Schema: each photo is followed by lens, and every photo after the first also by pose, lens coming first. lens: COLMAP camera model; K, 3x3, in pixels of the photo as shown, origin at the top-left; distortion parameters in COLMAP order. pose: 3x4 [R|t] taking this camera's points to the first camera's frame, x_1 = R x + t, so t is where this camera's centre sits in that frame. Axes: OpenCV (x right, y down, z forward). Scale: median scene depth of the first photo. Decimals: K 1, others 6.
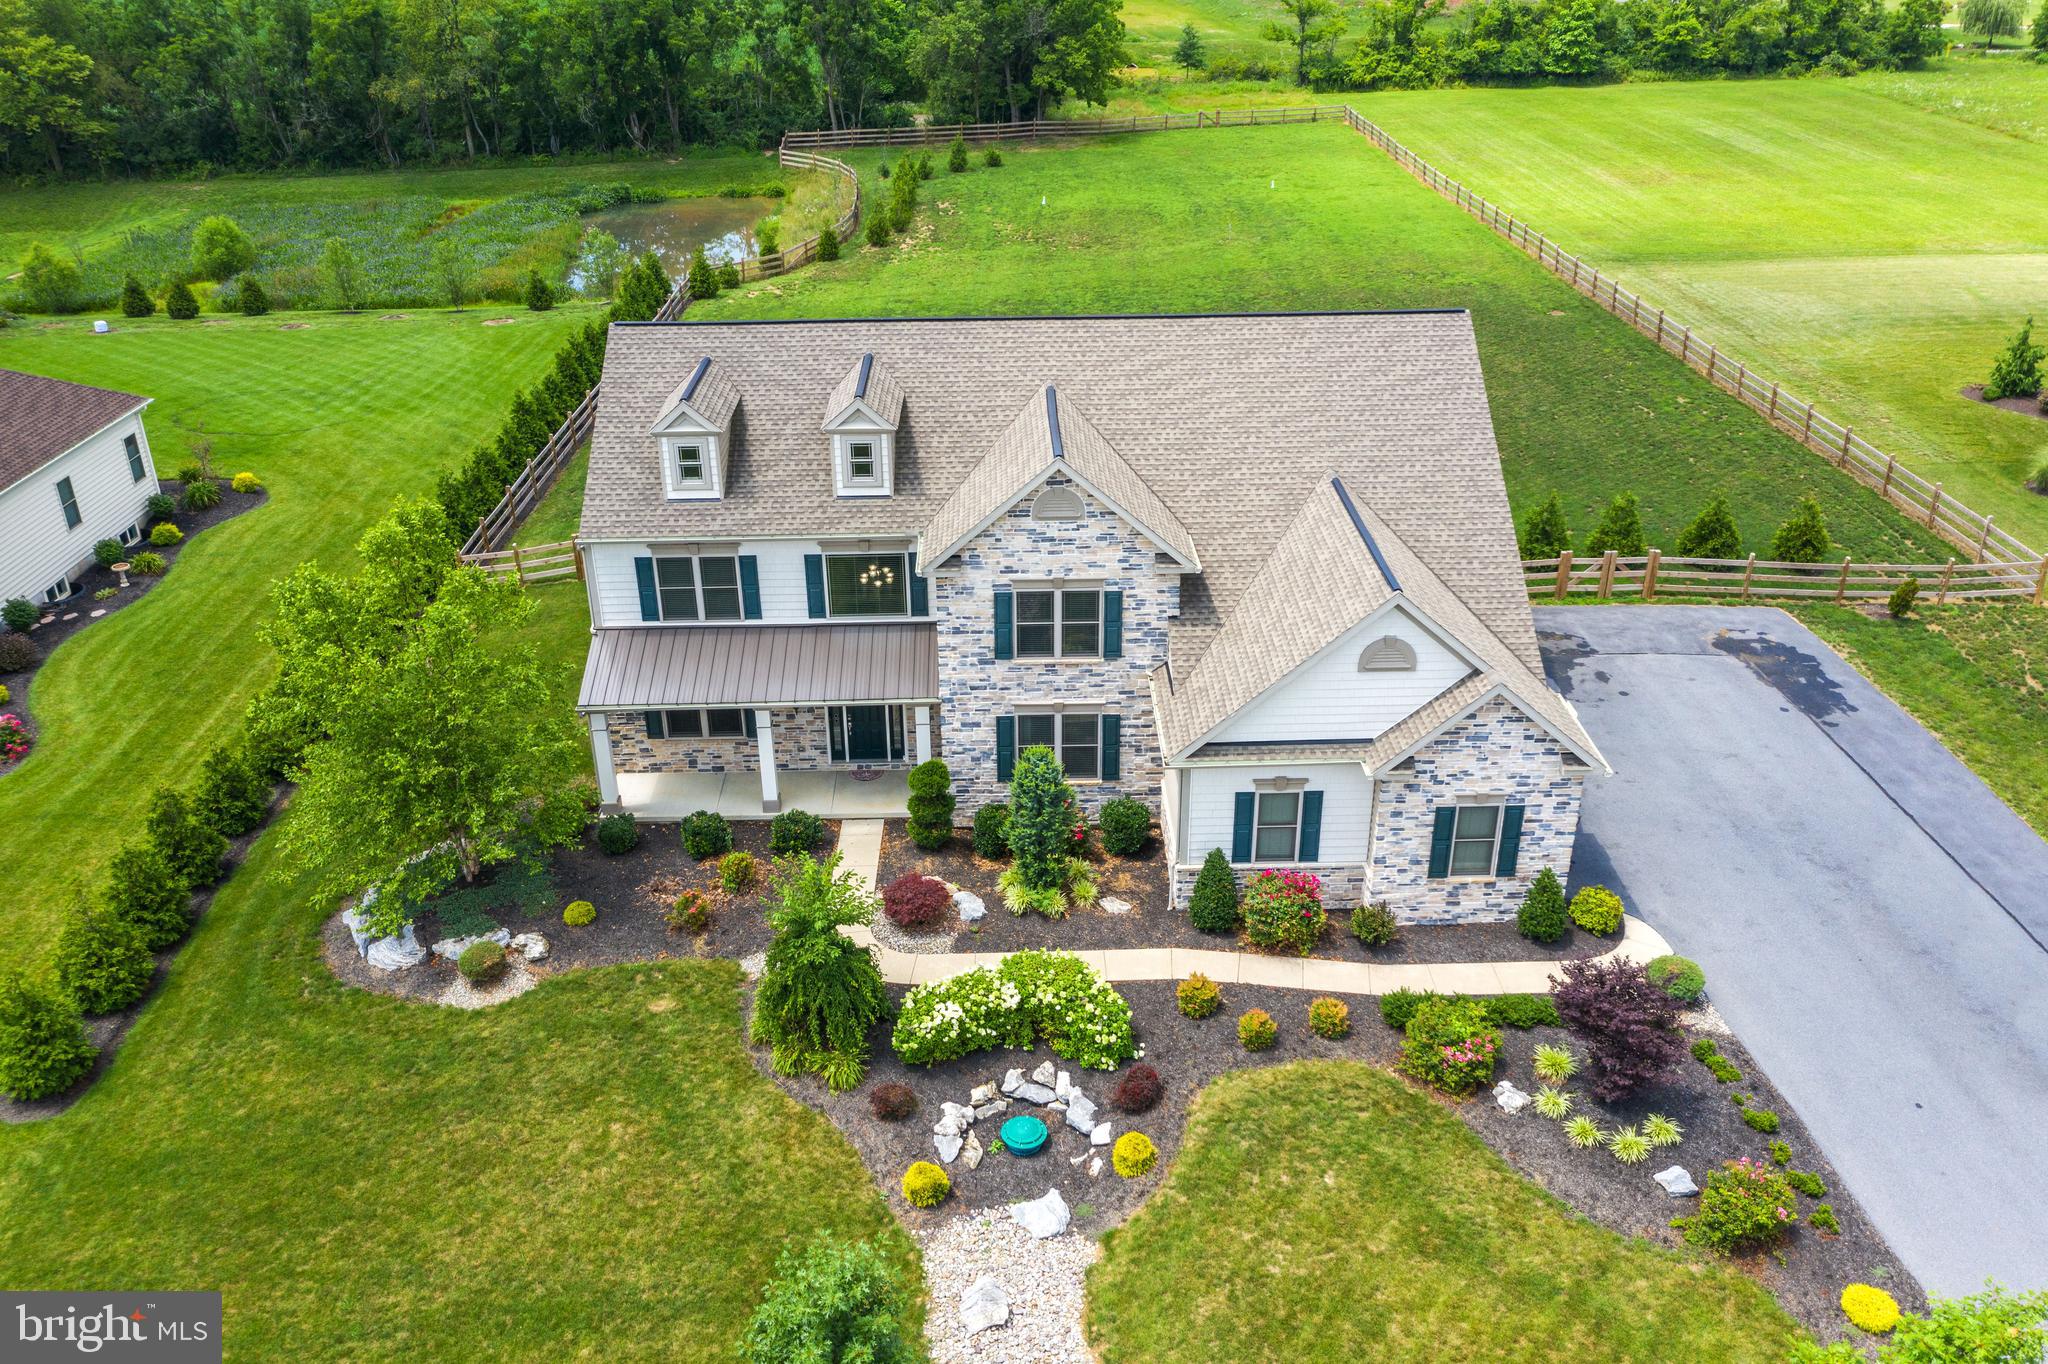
lens RADIAL K [[1579.8, 0, 996.3], [0, 1579.8, 691.0], [0, 0, 1]] dist [-0.013285, 0.007501]
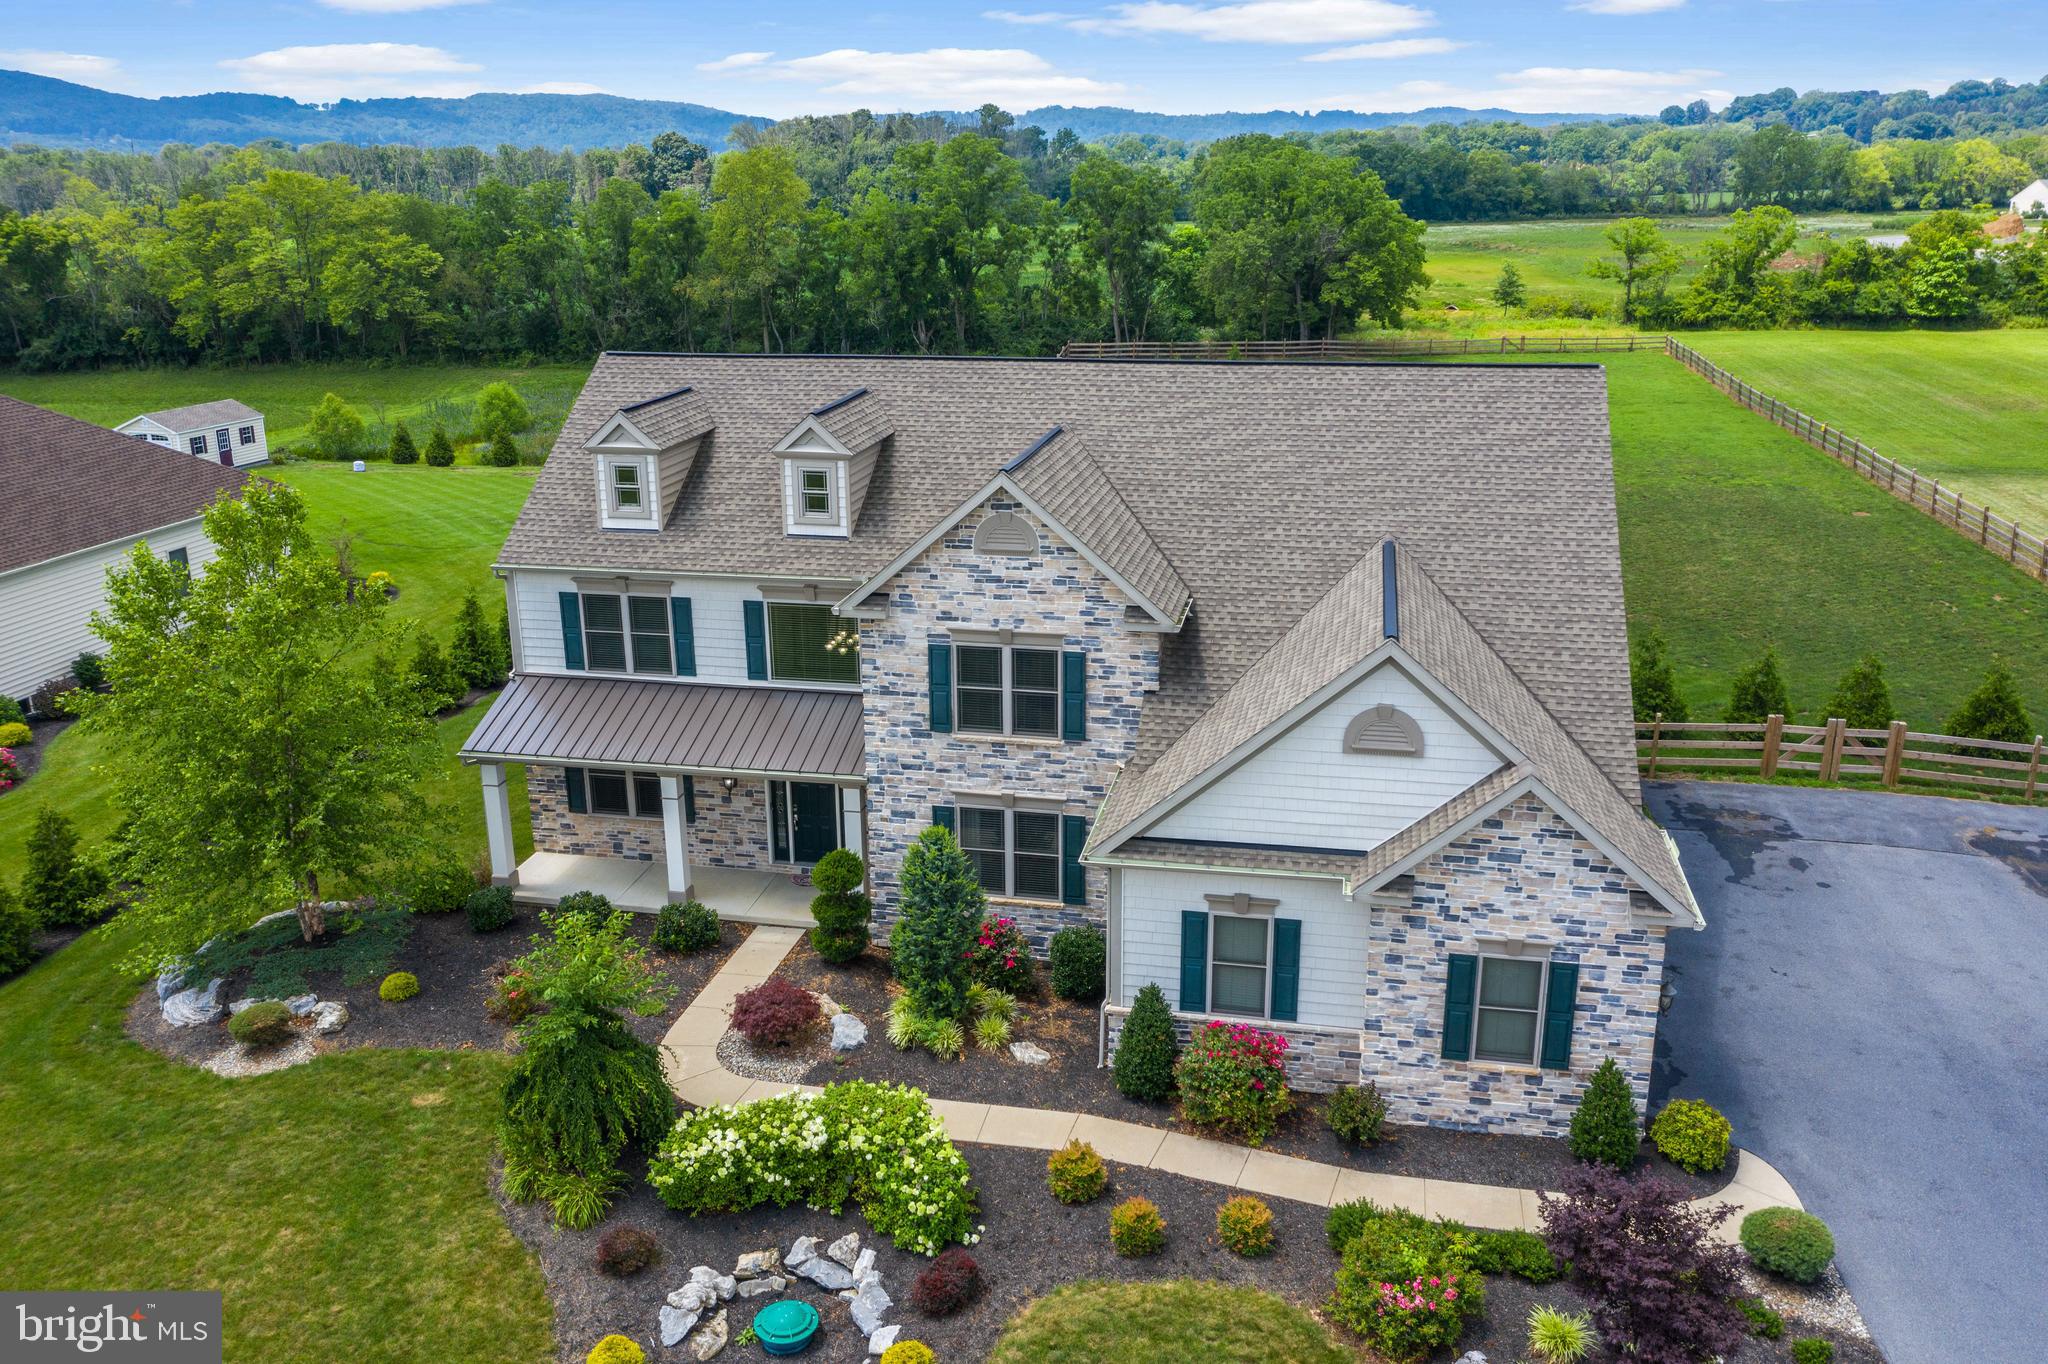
lens RADIAL K [[1579.8, 0, 1019.1], [0, 1579.8, 700.3], [0, 0, 1]] dist [-0.013285, 0.007501]
pose [[0.975764, 0.071917, -0.206672, 0.206929], [-0.104521, 0.982924, -0.151443, 0.081167], [0.192252, 0.169374, 0.966619, 0.227431]]
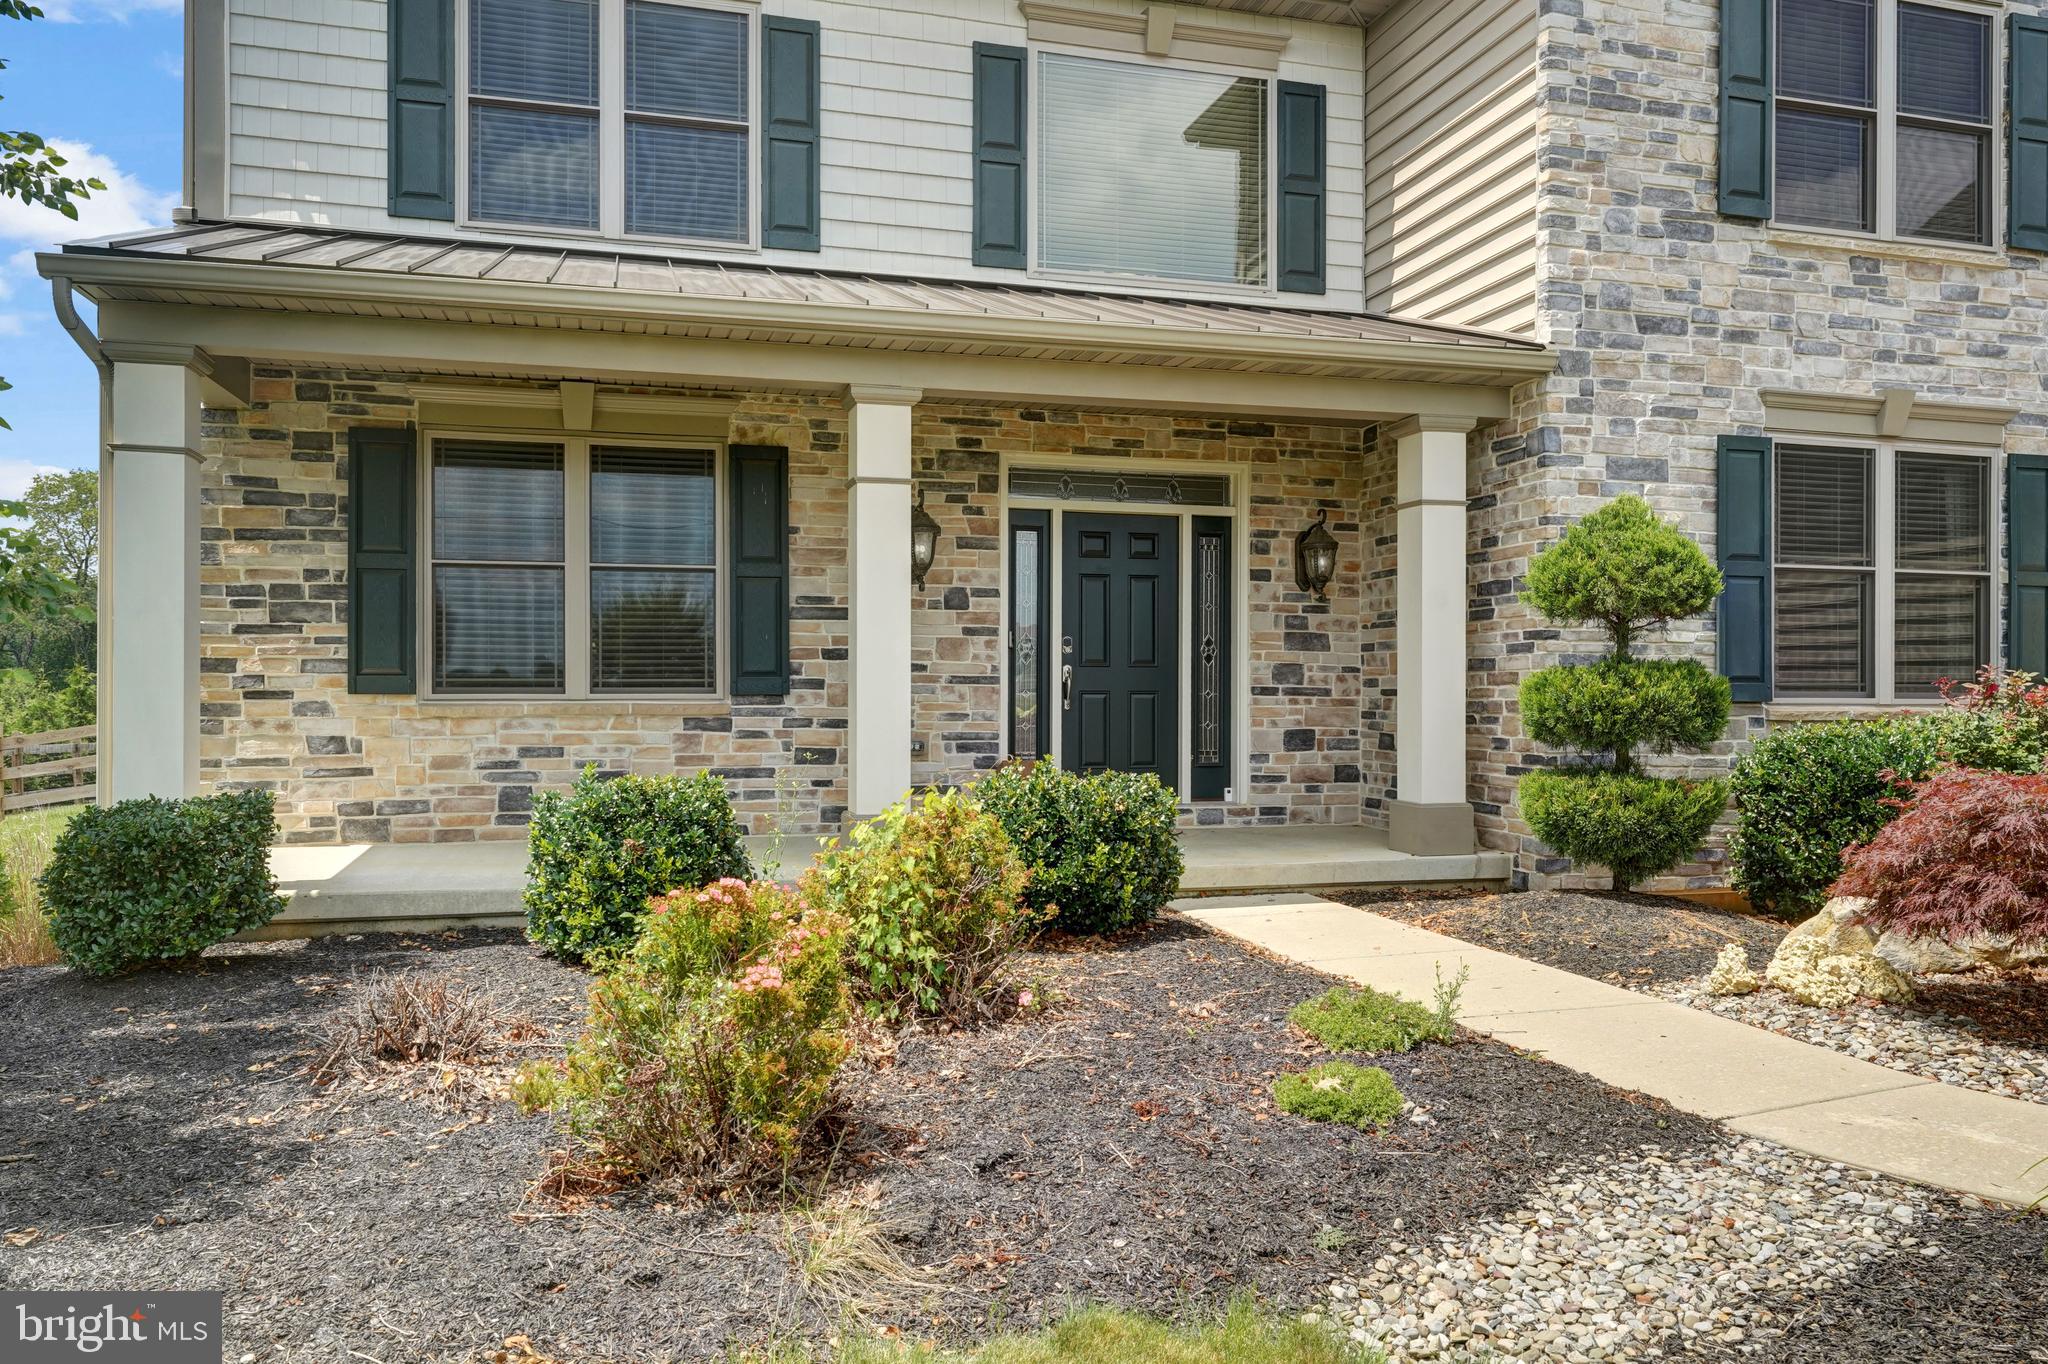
lens RADIAL K [[1426.6, 0, 981.1], [0, 1426.6, 717.6], [0, 0, 1]] dist [0.000362, 0.008413]
pose [[0.967289, 0.011885, 0.253400, -0.195252], [0.105041, 0.890479, -0.442734, 0.162647], [-0.230909, 0.454869, 0.860102, 0.842883]]
